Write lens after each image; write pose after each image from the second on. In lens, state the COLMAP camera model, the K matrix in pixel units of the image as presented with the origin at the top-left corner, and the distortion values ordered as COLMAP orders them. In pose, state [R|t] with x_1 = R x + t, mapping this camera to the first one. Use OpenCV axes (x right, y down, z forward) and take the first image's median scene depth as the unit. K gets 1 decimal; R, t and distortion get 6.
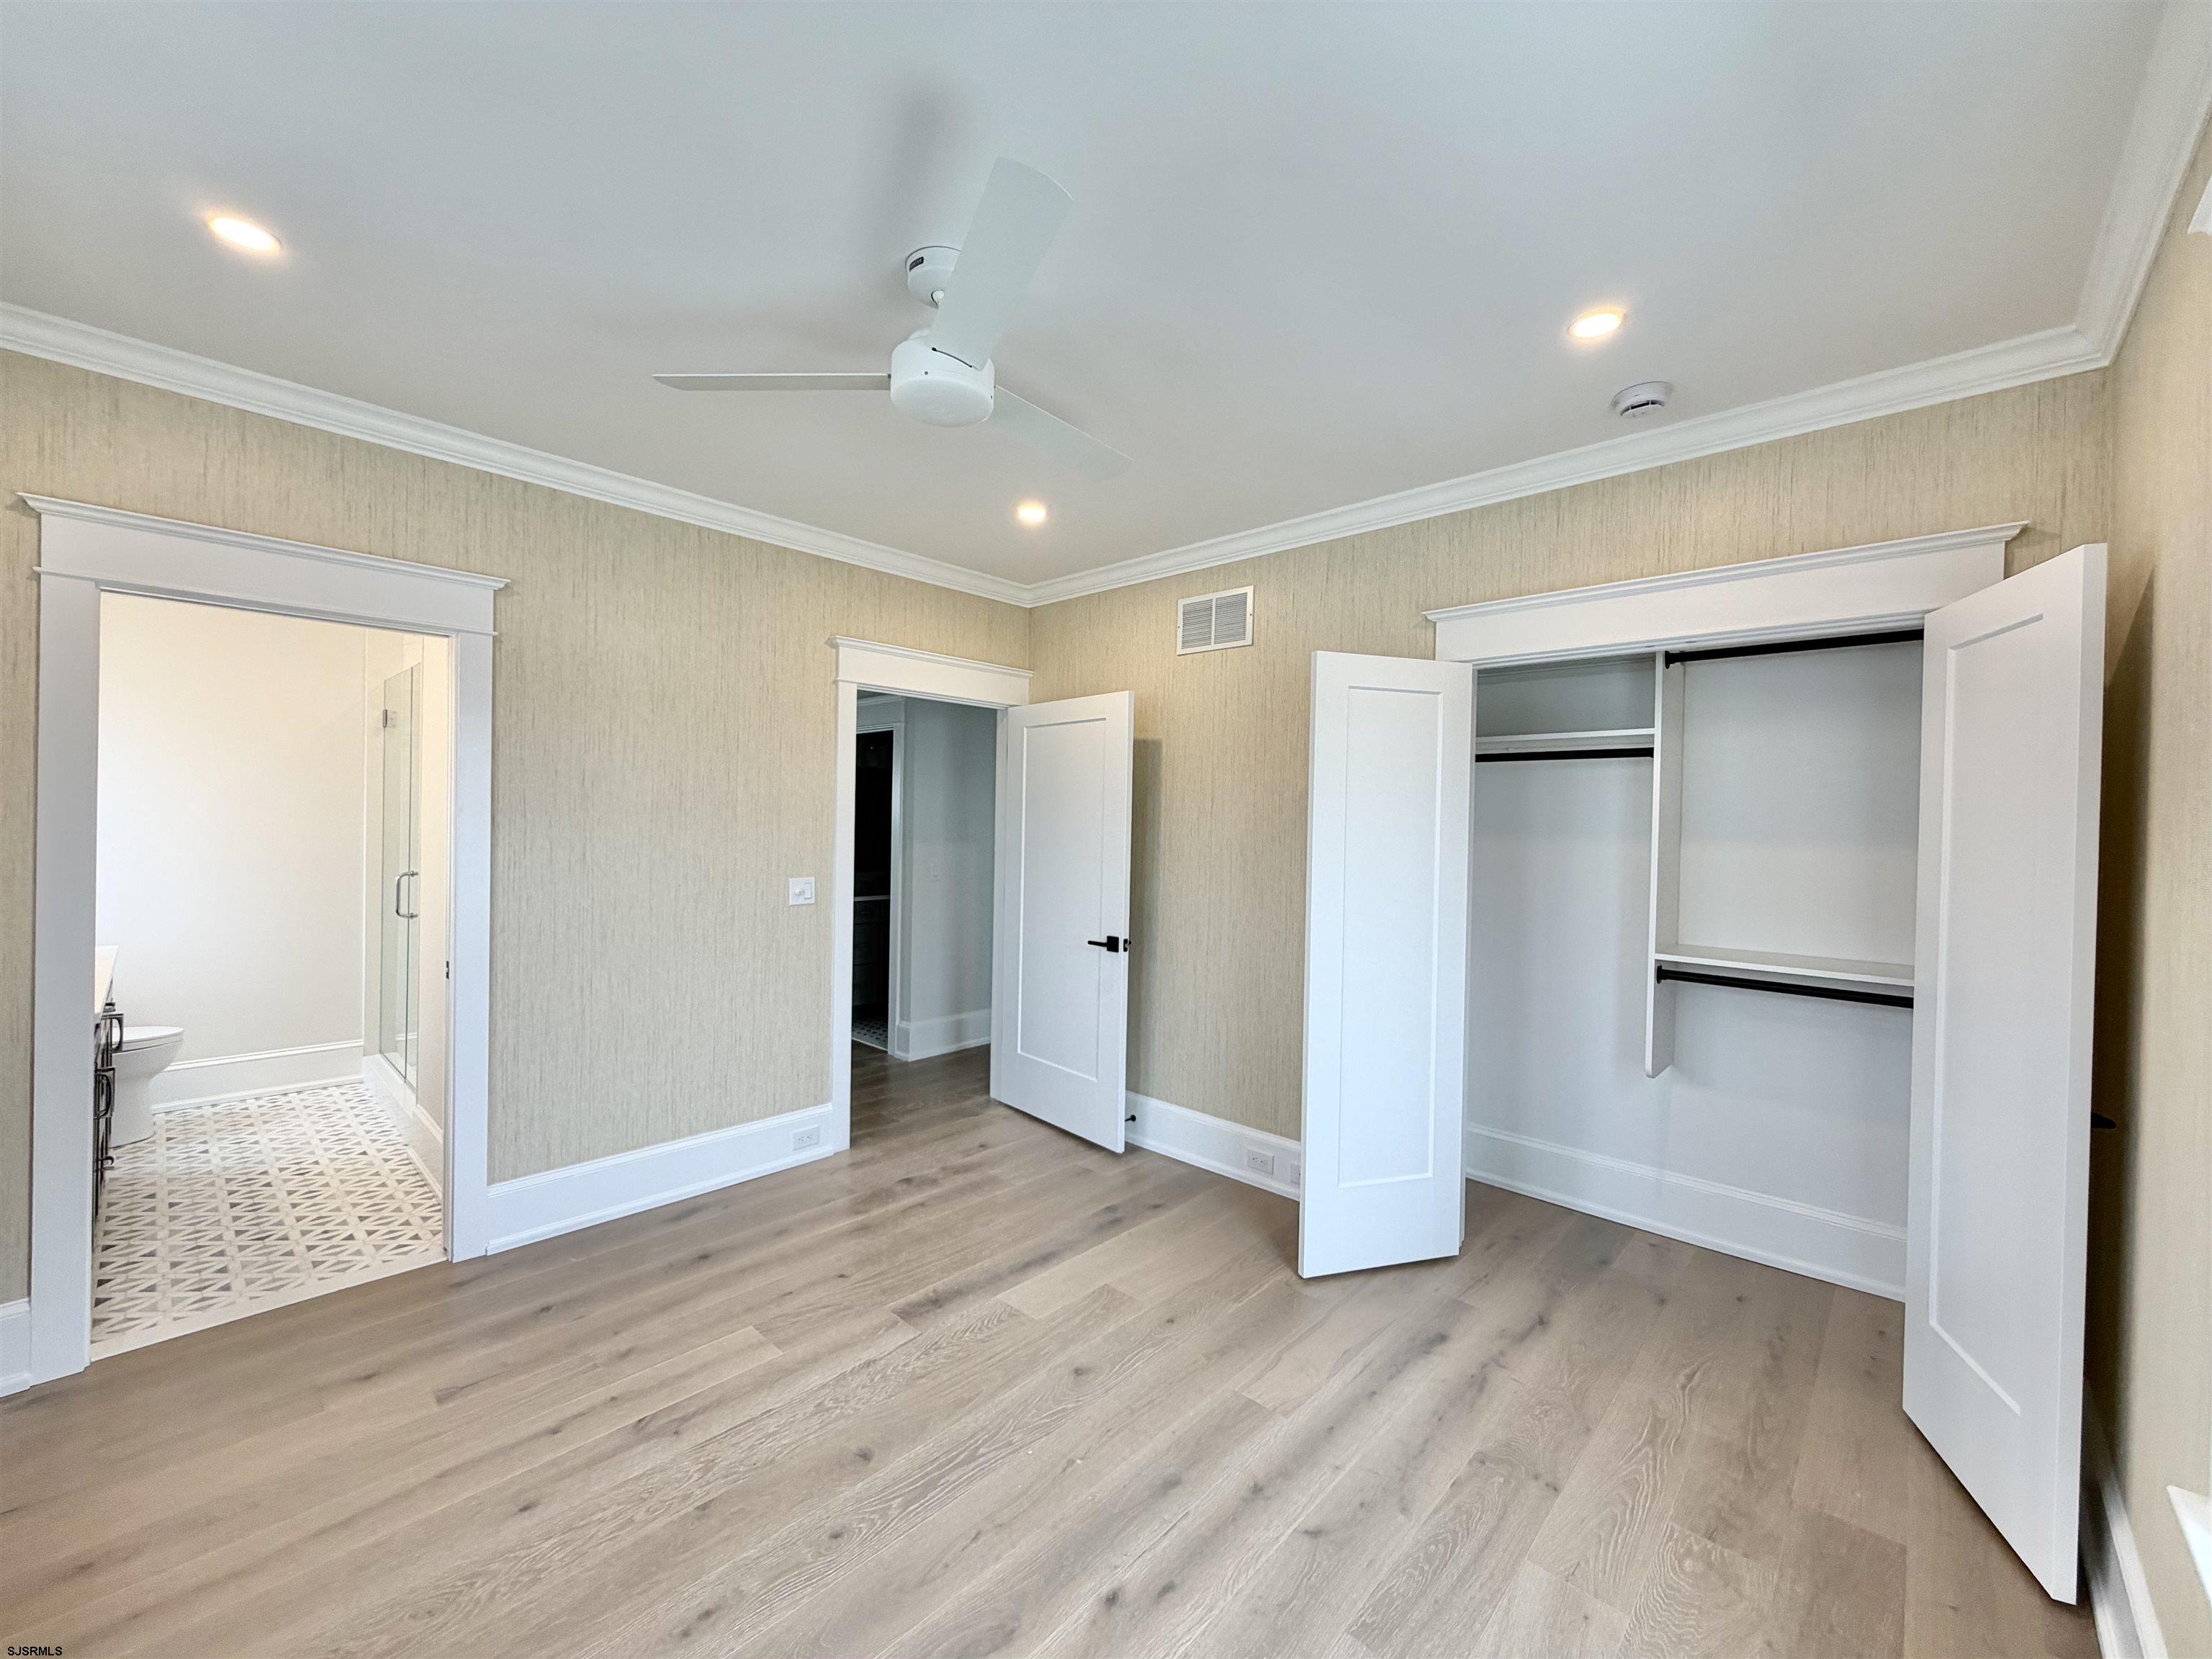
lens RADIAL K [[883.1, 0, 1107.4], [0, 883.1, 820.1], [0, 0, 1]] dist [0.001766, 0.000096]
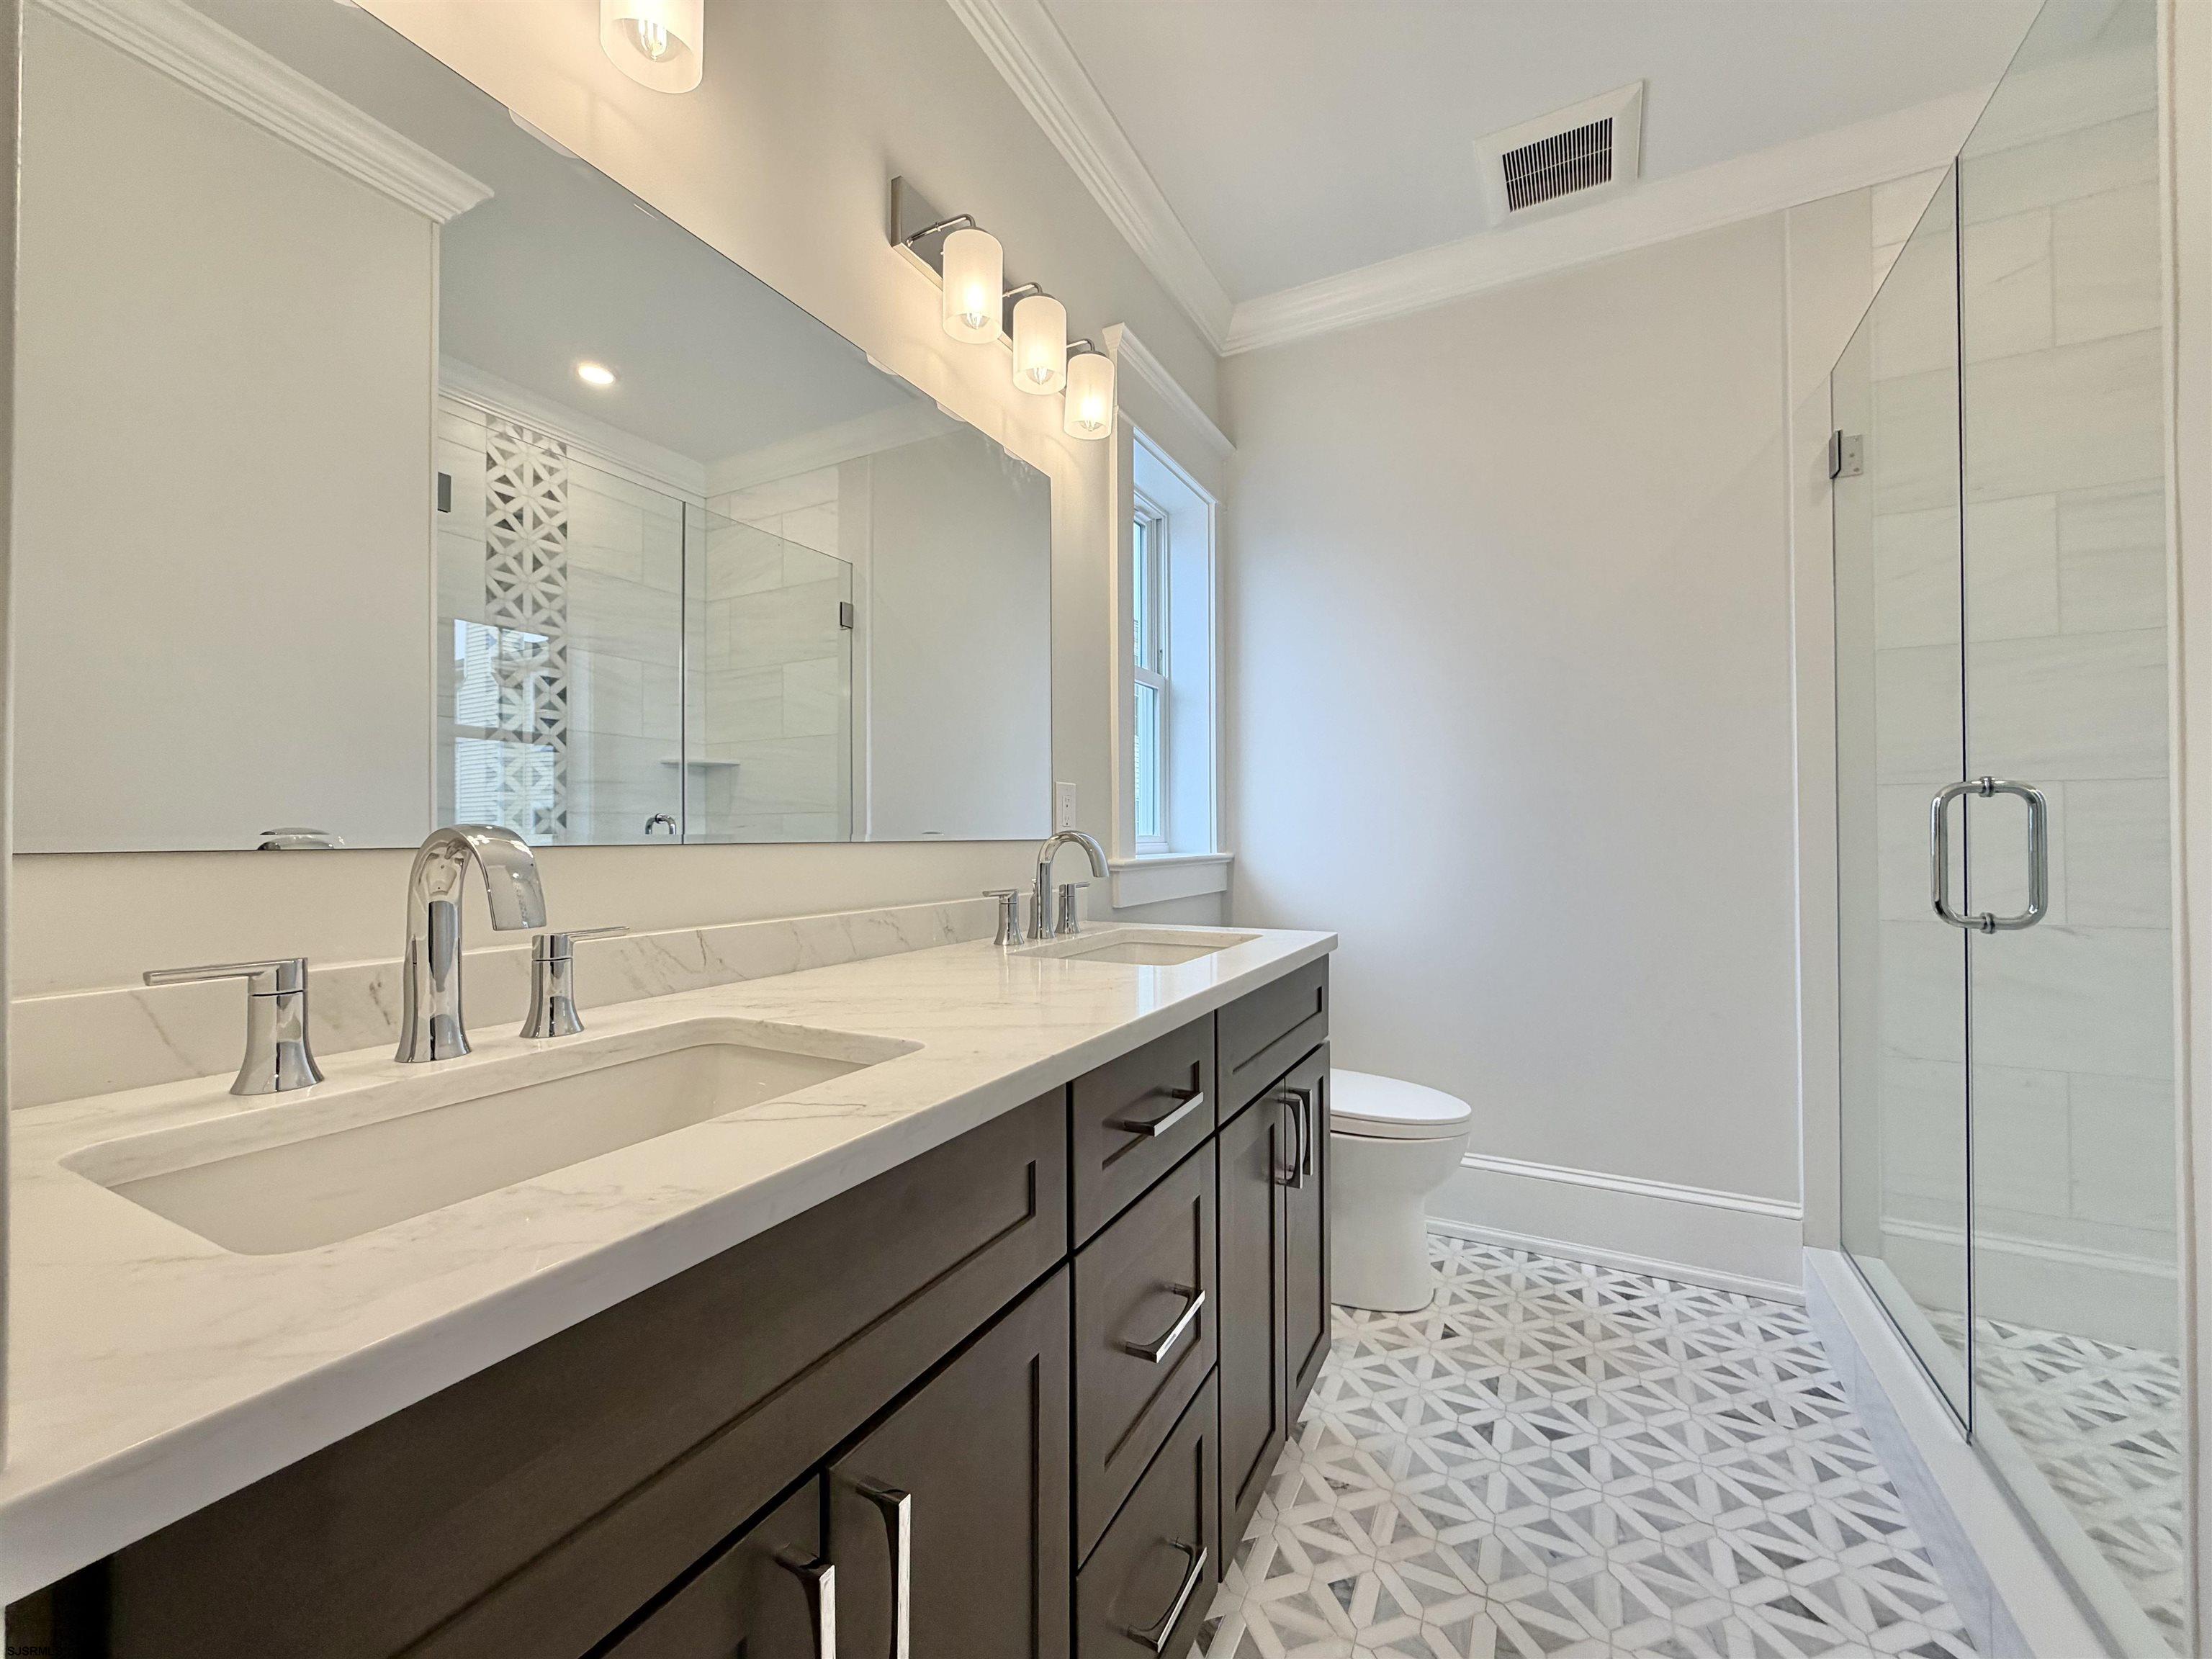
lens RADIAL K [[883.1, 0, 1107.9], [0, 883.1, 834.2], [0, 0, 1]] dist [0.001766, 0.000096]
pose [[0.269487, -0.016894, -0.962856, -0.604182], [0.005224, 0.999857, -0.016081, 0.085771], [0.962990, -0.000697, 0.269537, 0.655839]]
